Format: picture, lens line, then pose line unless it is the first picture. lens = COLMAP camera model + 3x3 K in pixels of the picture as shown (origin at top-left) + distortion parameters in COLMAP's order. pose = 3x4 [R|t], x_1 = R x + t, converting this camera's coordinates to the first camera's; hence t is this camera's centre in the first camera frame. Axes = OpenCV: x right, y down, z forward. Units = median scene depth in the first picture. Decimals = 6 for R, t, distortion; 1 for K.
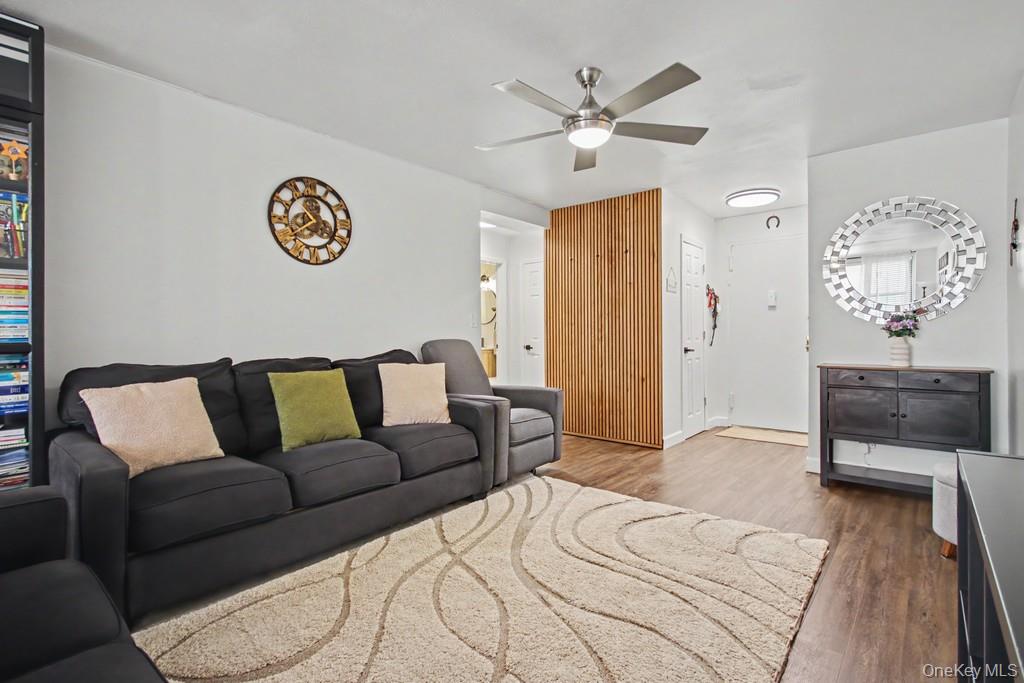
lens RADIAL K [[486.9, 0, 512.0], [0, 486.9, 341.5], [0, 0, 1]] dist [-0.000851, -0.000542]
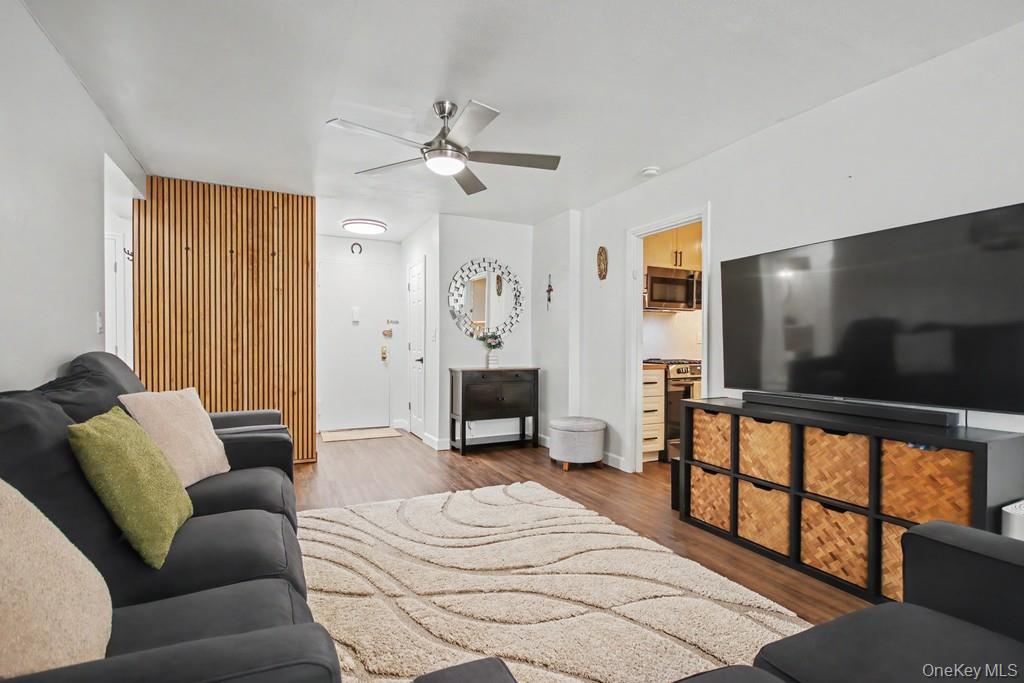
lens RADIAL K [[488.4, 0, 511.8], [0, 488.4, 348.5], [0, 0, 1]] dist [-0.000953, -0.000400]
pose [[0.398606, 0.002495, 0.917119, -0.555312], [0.005389, 0.999973, -0.005062, -0.002234], [-0.917106, 0.006960, 0.398582, 0.303700]]
